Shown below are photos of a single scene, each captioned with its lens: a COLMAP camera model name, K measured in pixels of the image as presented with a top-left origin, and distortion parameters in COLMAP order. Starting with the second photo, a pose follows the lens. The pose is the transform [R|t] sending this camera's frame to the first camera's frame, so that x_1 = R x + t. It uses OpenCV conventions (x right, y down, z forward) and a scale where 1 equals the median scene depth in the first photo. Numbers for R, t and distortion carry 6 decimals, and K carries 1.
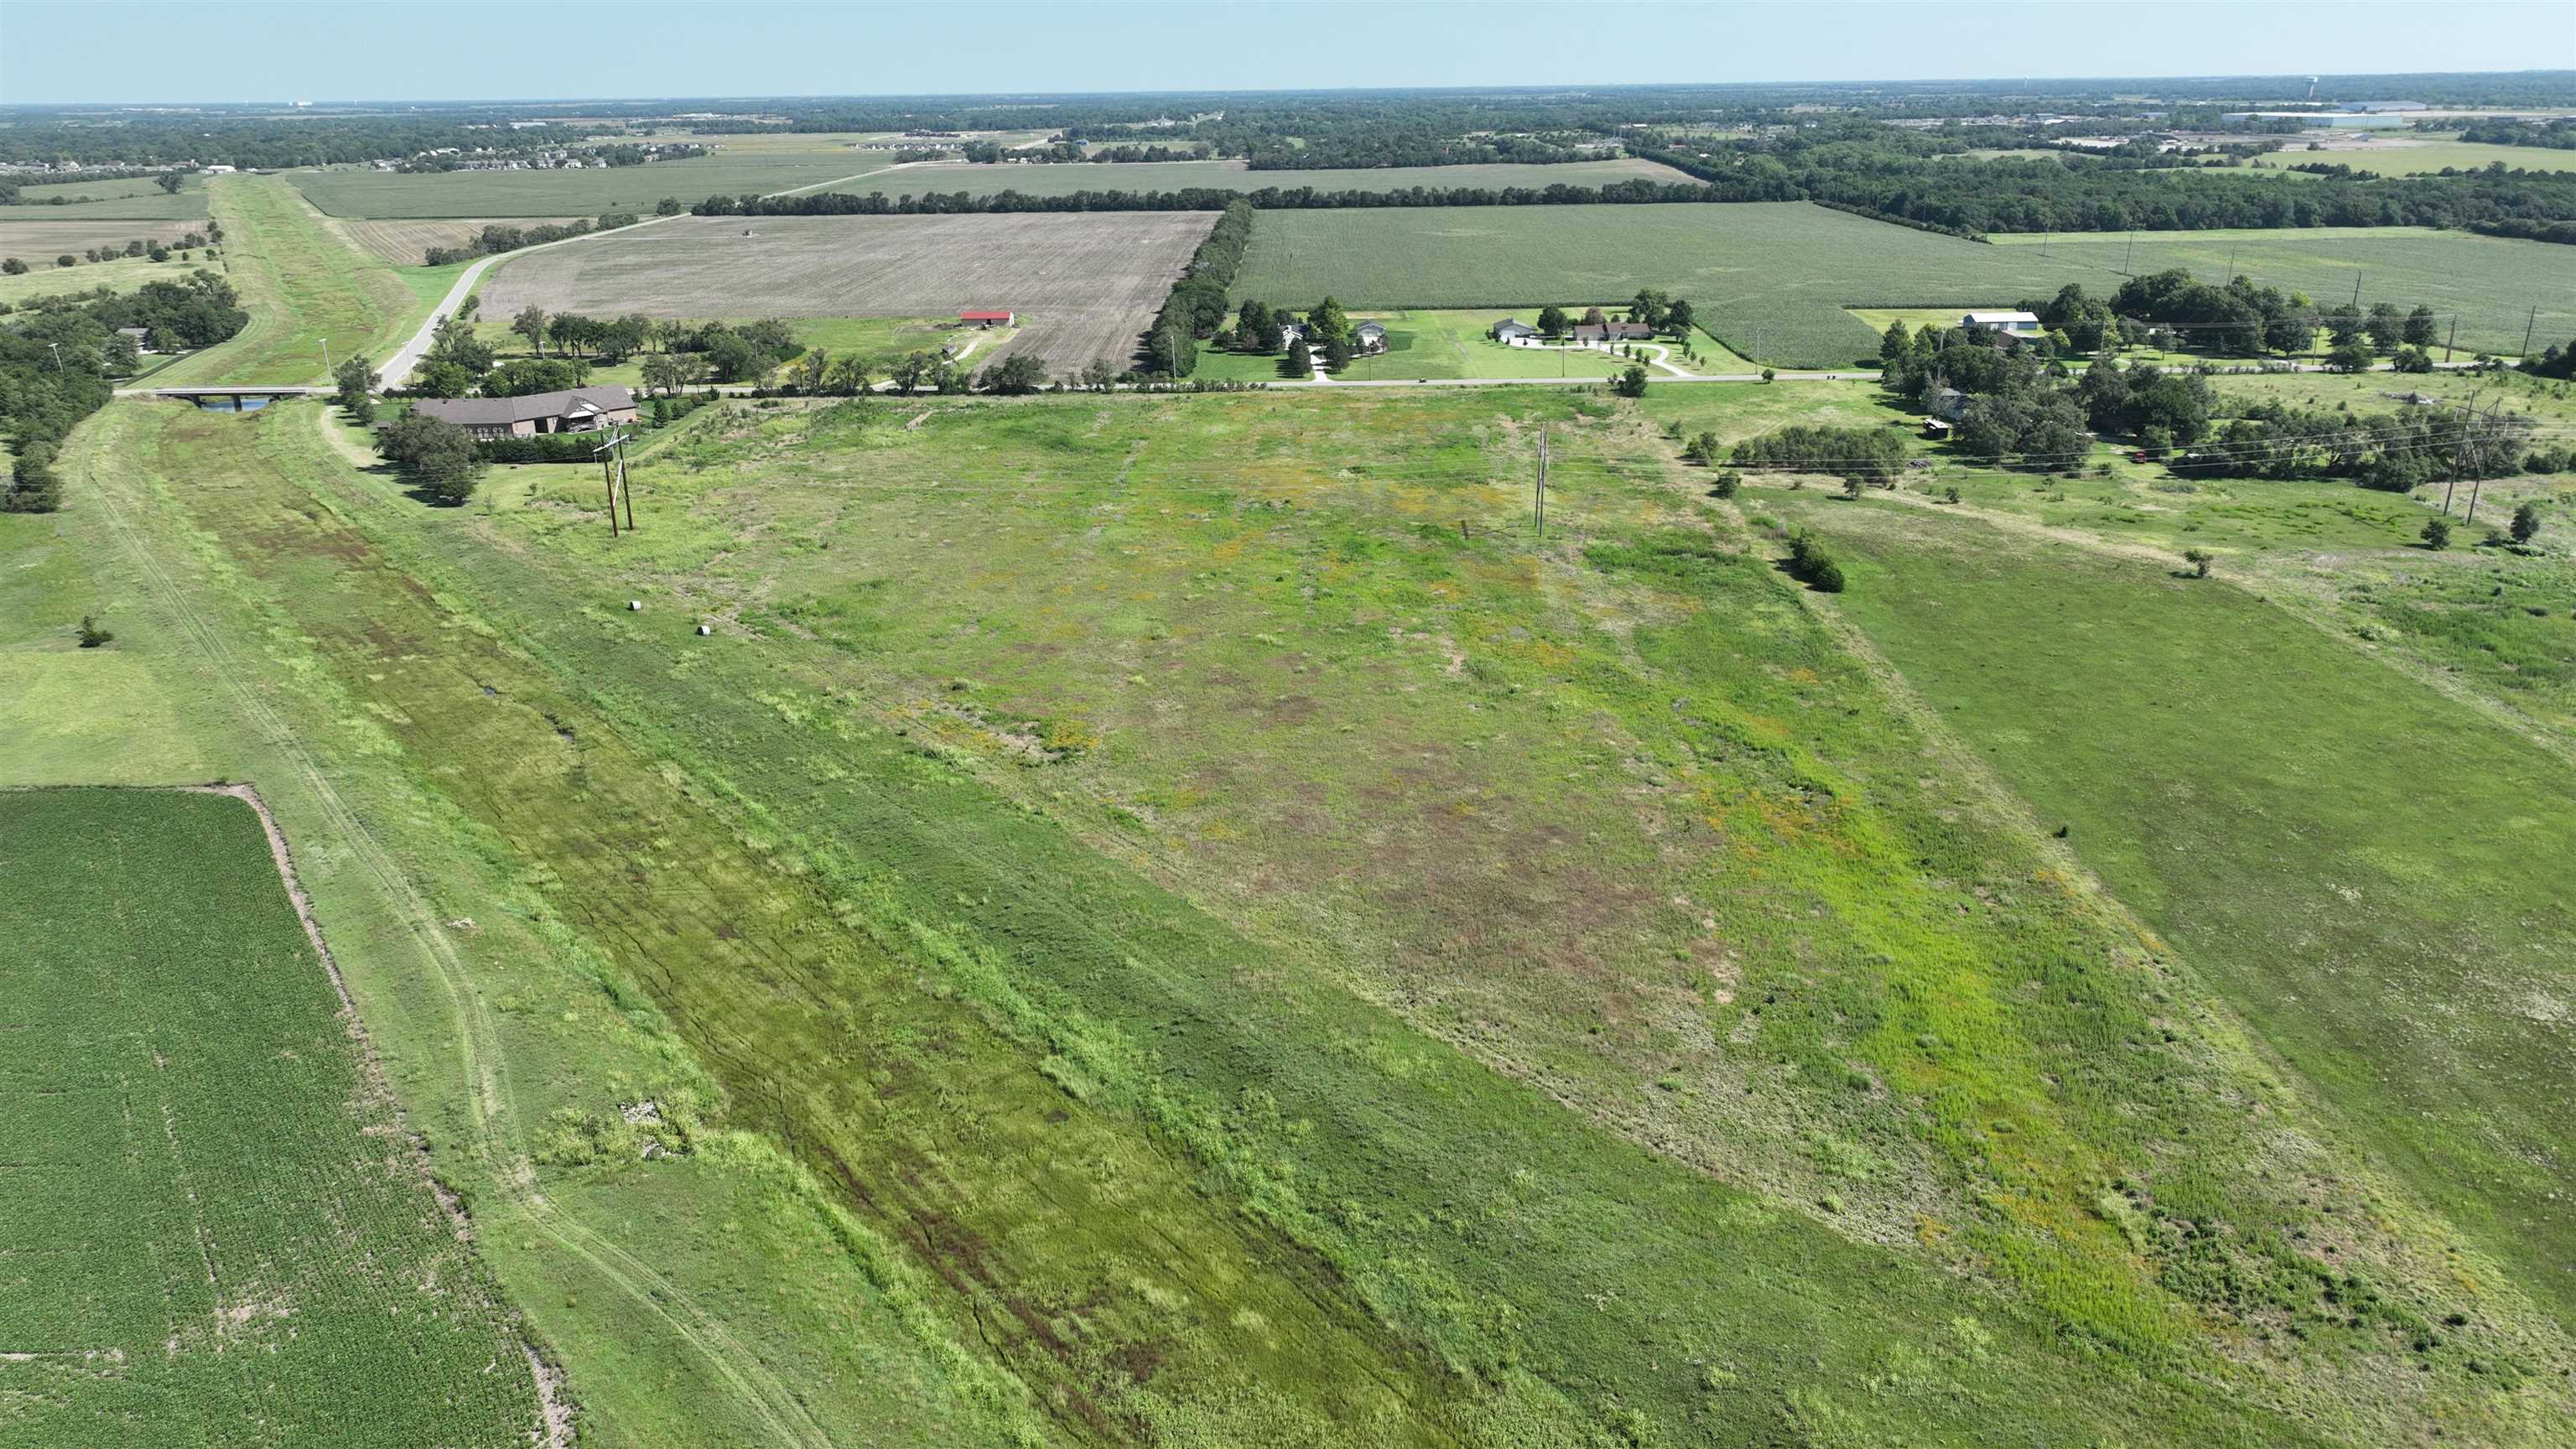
lens RADIAL K [[1806.5, 0, 1305.8], [0, 1806.5, 721.6], [0, 0, 1]] dist [-0.000149, 0.015373]
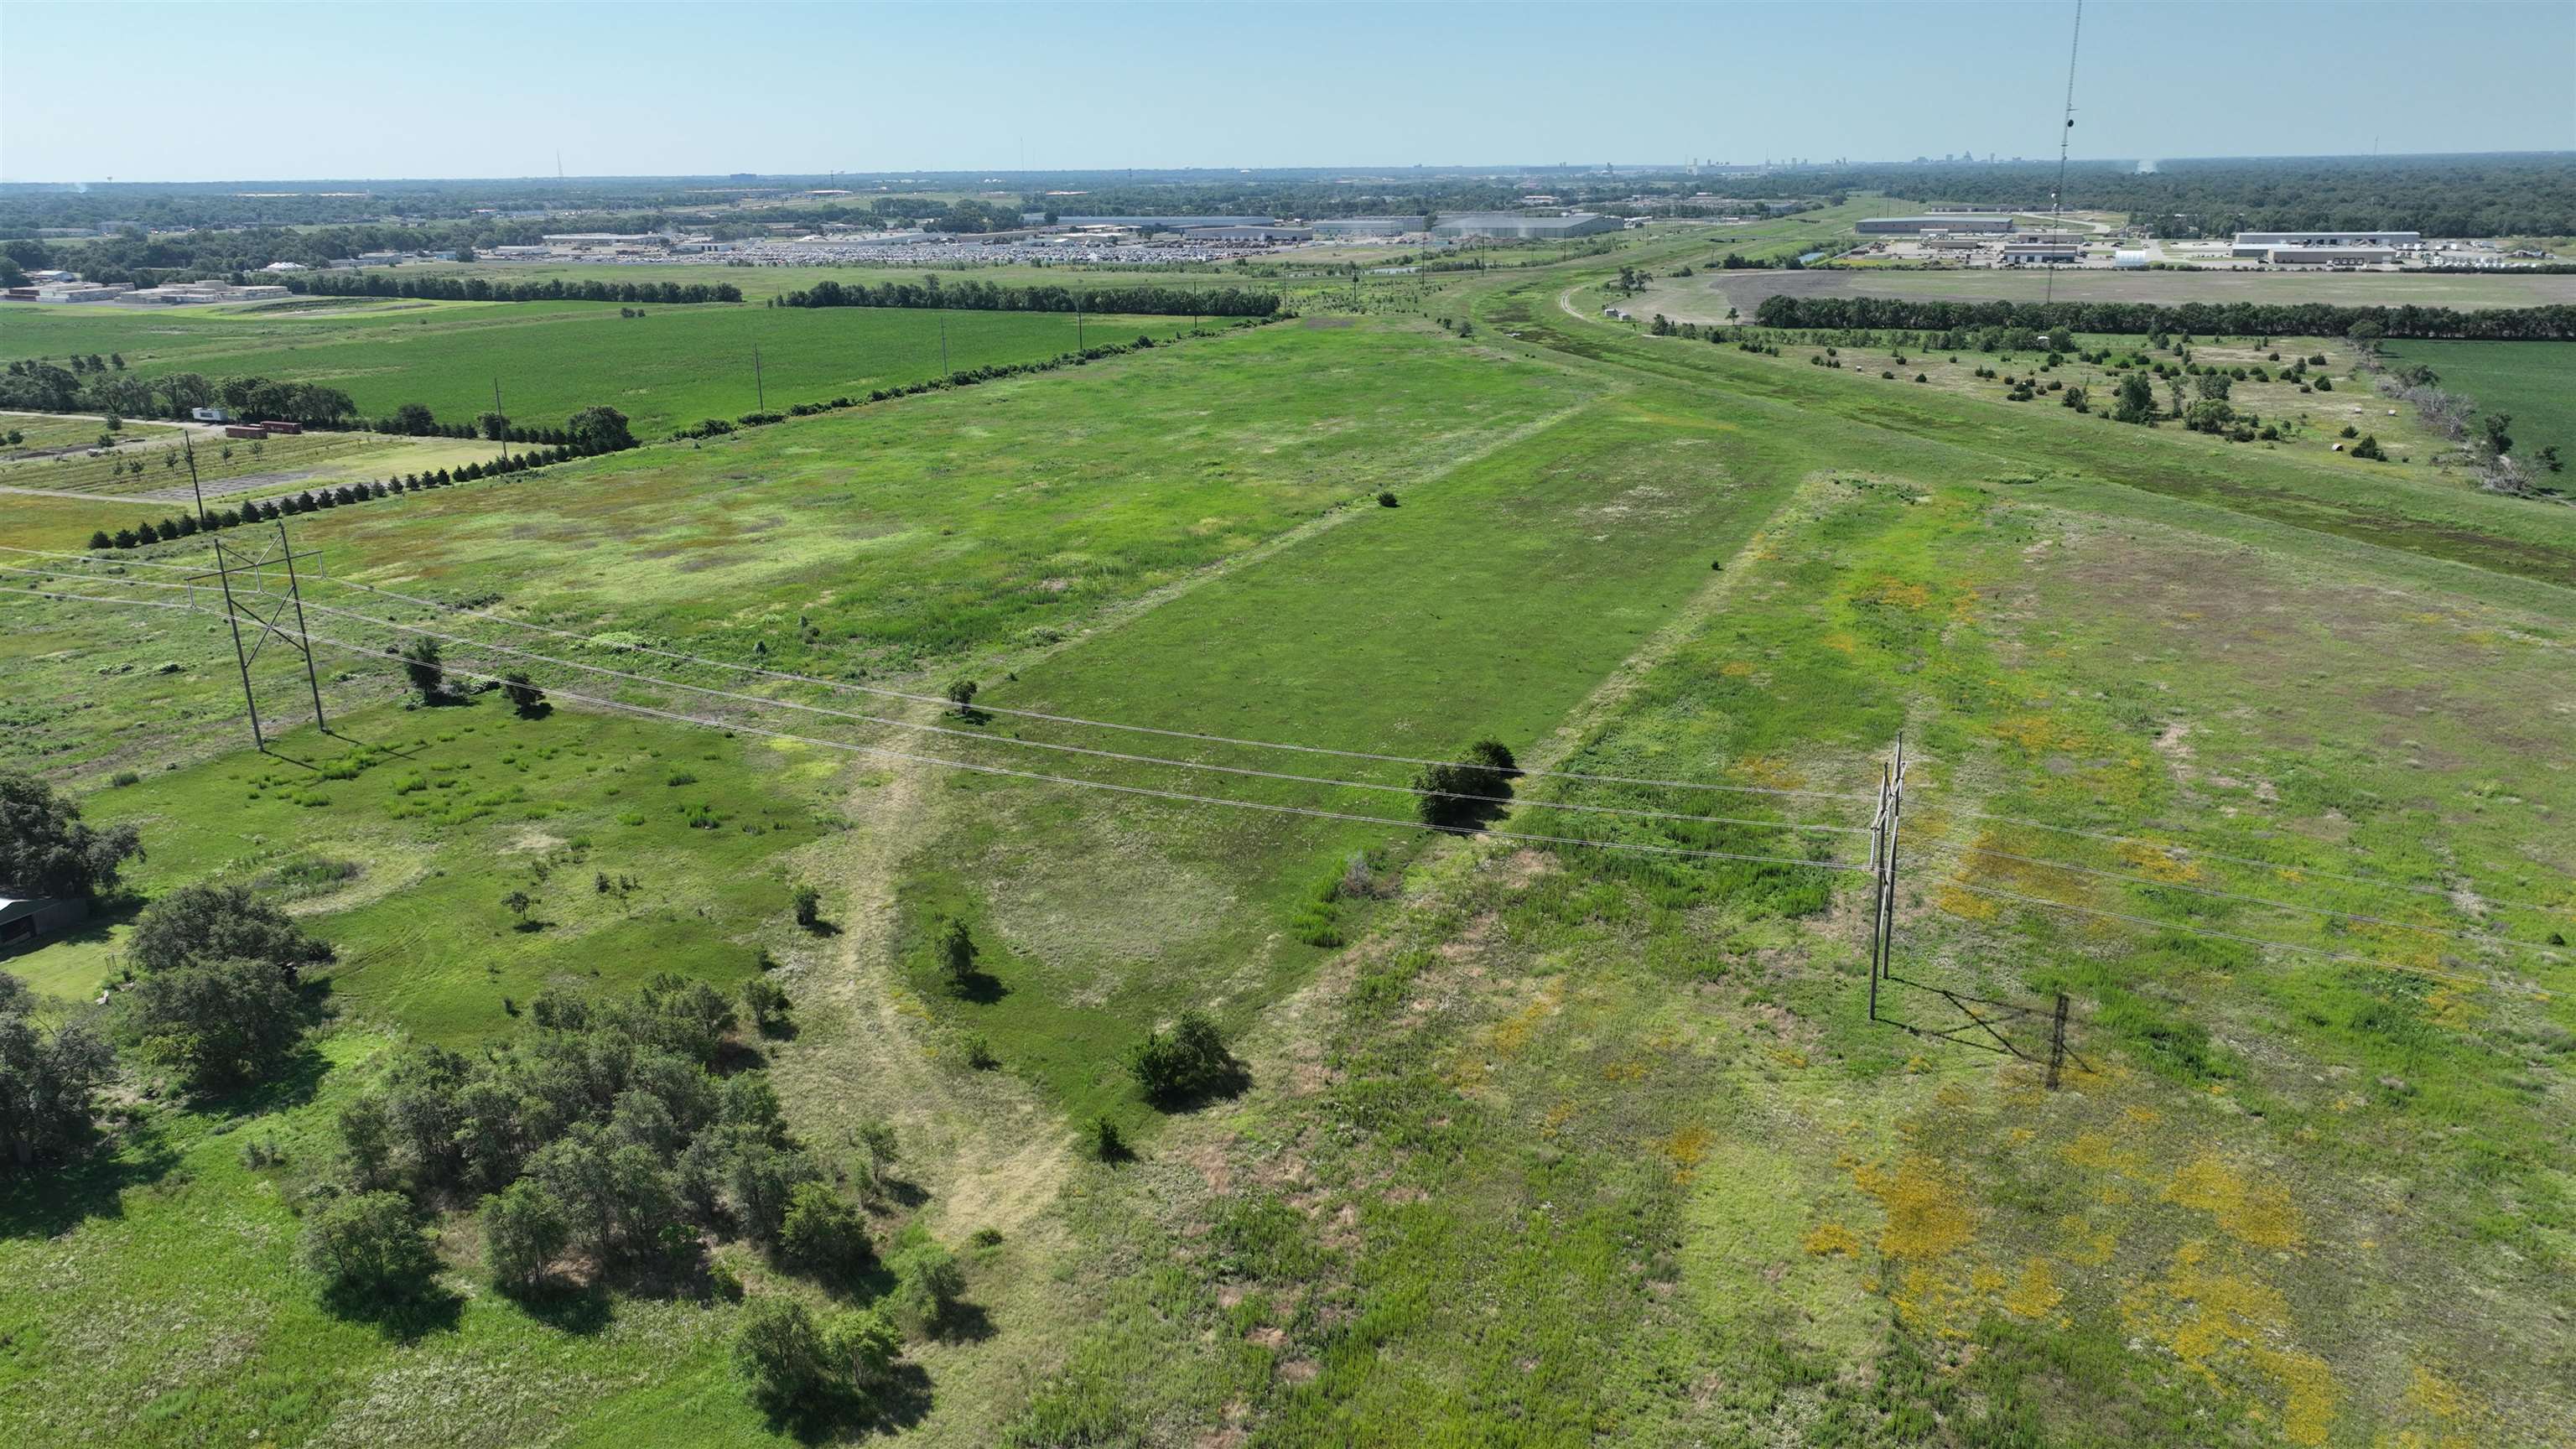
lens RADIAL K [[1806.5, 0, 1297.8], [0, 1806.5, 735.5], [0, 0, 1]] dist [-0.000149, 0.015373]
pose [[-0.917404, -0.096627, 0.386048, 0.027213], [0.155880, 0.805306, 0.572000, -0.111482], [-0.366157, 0.584932, -0.723729, 0.362037]]
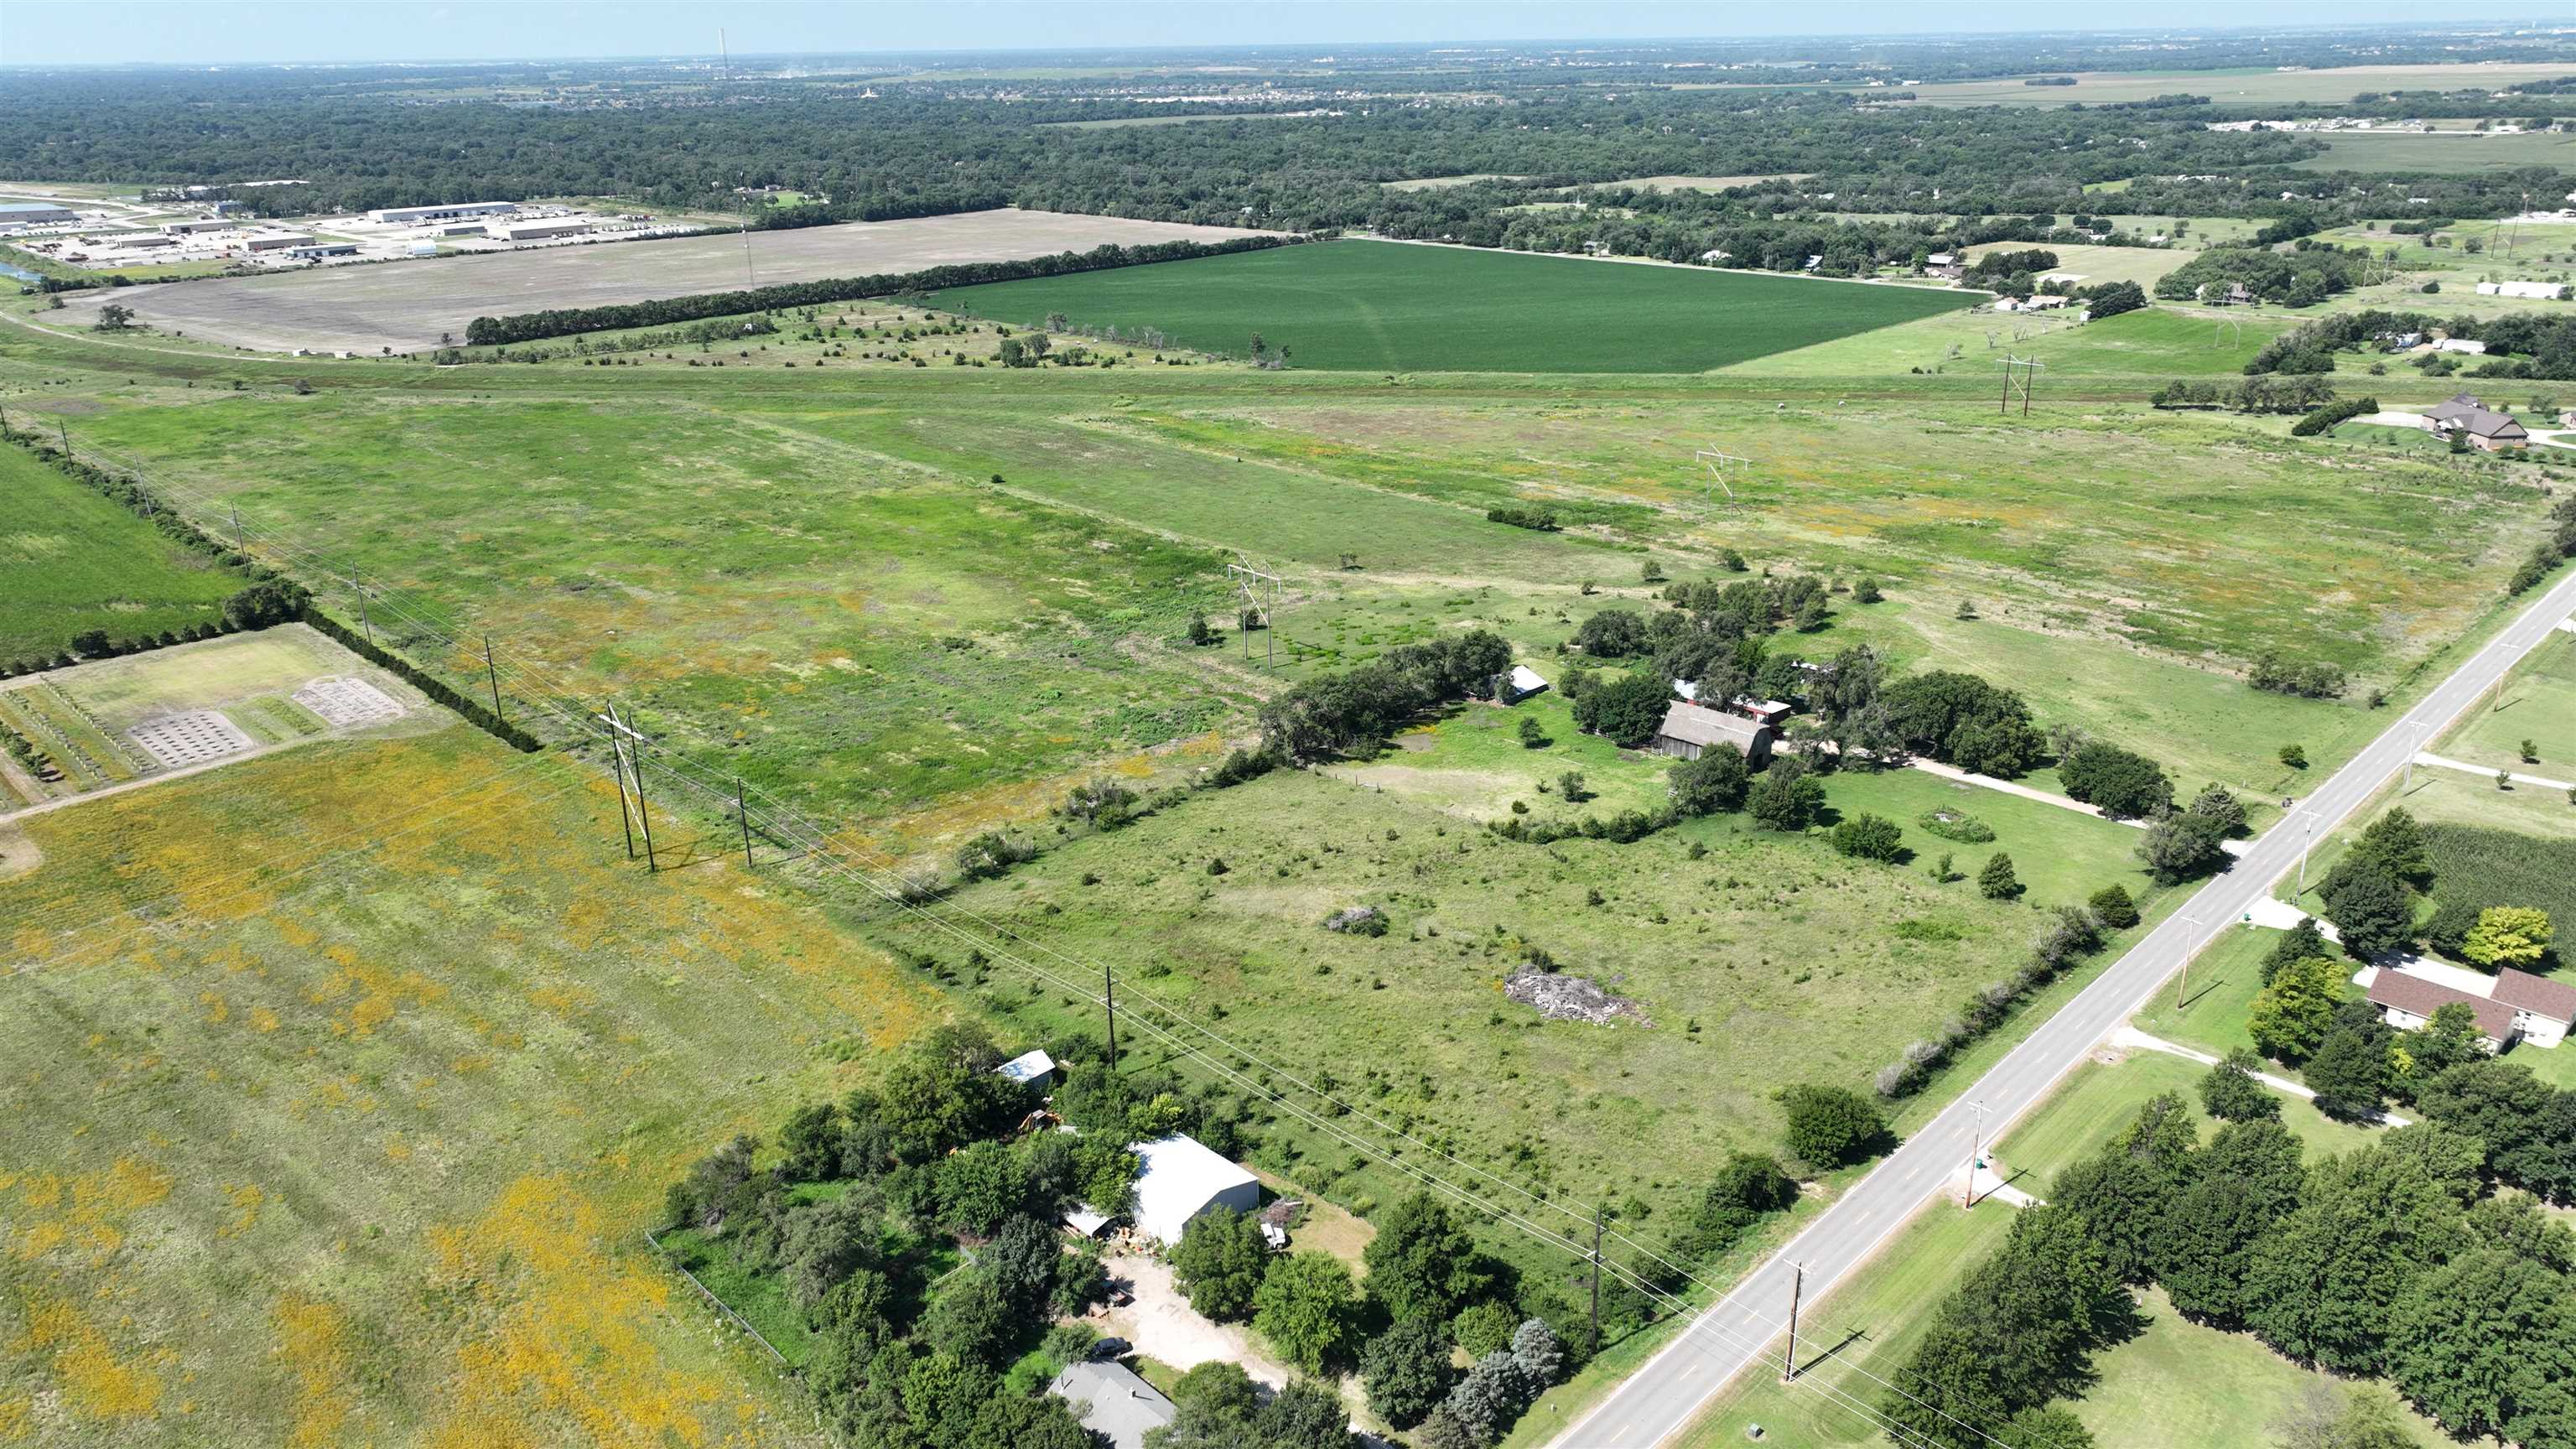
lens RADIAL K [[1806.5, 0, 1296.6], [0, 1806.5, 726.8], [0, 0, 1]] dist [-0.000149, 0.015373]
pose [[-0.709582, 0.273300, -0.649461, 0.373792], [-0.212839, 0.795527, 0.567307, -0.198640], [0.671709, 0.540782, -0.506323, 0.442732]]
